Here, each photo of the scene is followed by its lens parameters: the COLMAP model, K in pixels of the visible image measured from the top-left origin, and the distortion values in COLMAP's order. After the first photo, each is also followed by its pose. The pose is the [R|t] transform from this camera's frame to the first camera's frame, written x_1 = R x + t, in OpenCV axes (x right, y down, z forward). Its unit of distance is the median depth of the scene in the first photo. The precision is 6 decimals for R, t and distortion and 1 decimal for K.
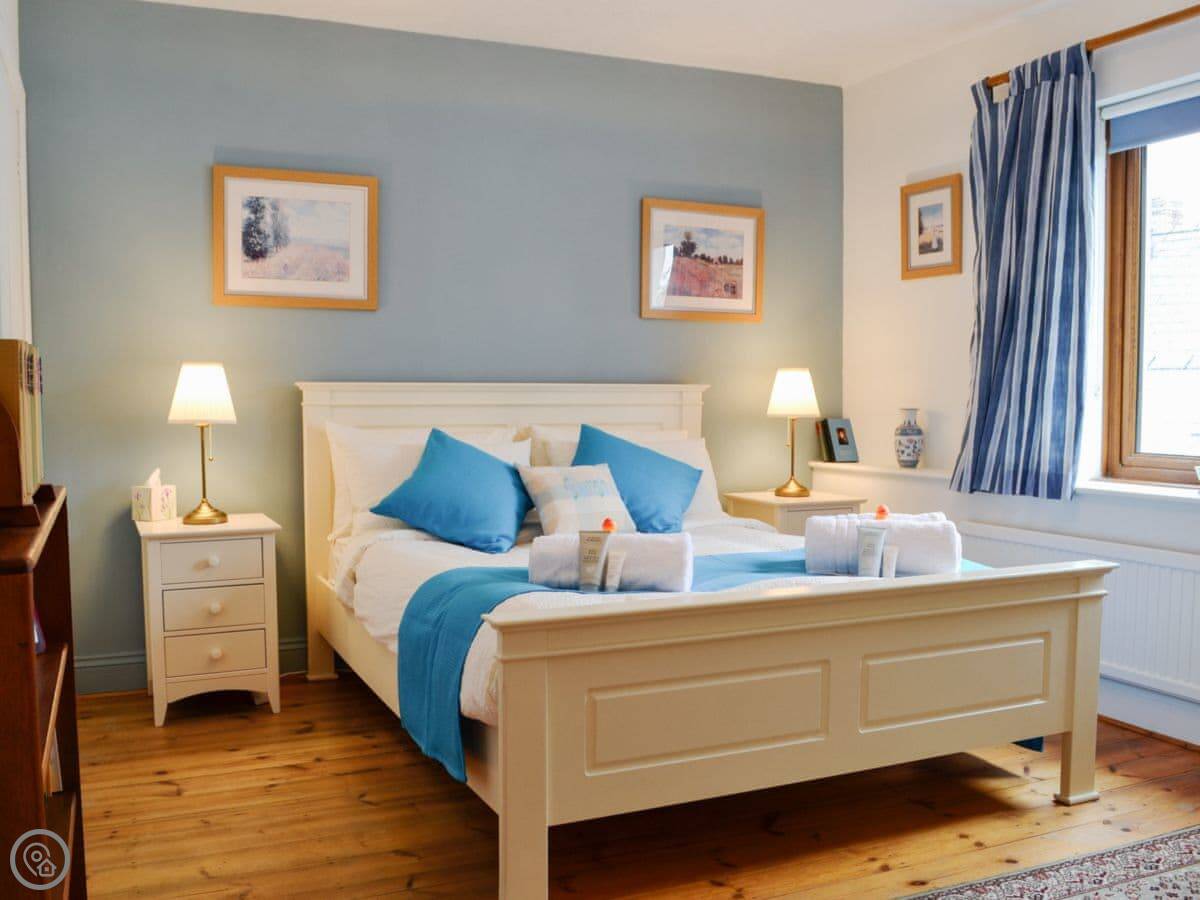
lens RADIAL K [[1119.9, 0, 600.0], [0, 1119.9, 450.0], [0, 0, 1]] dist [-0.091615, 0.012252]
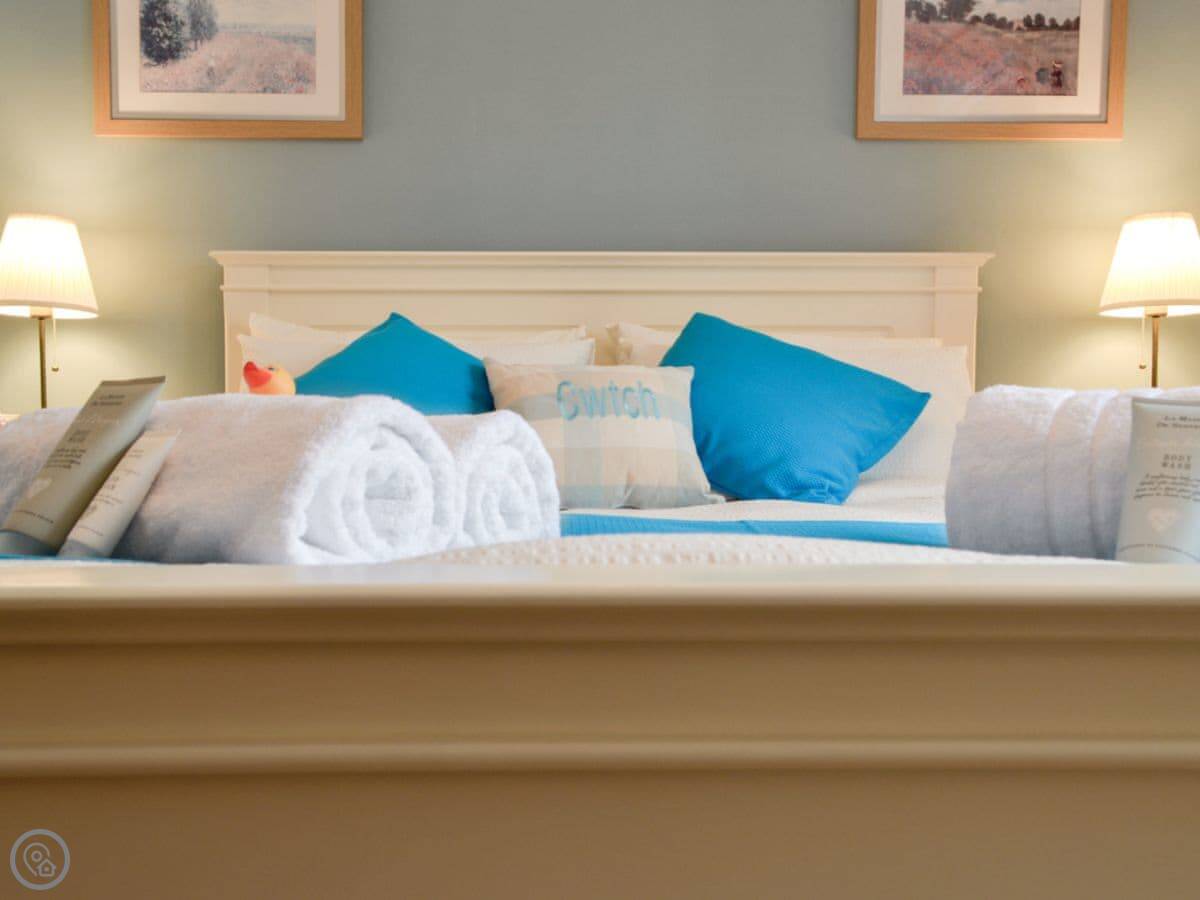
lens RADIAL K [[1071.9, 0, 599.0], [0, 1071.9, 498.1], [0, 0, 1]] dist [0.004866, -0.000584]
pose [[0.901244, 0.010851, -0.433176, 0.172605], [-0.016541, 0.999819, -0.009370, 0.074319], [0.432996, 0.015610, 0.901261, 0.534185]]
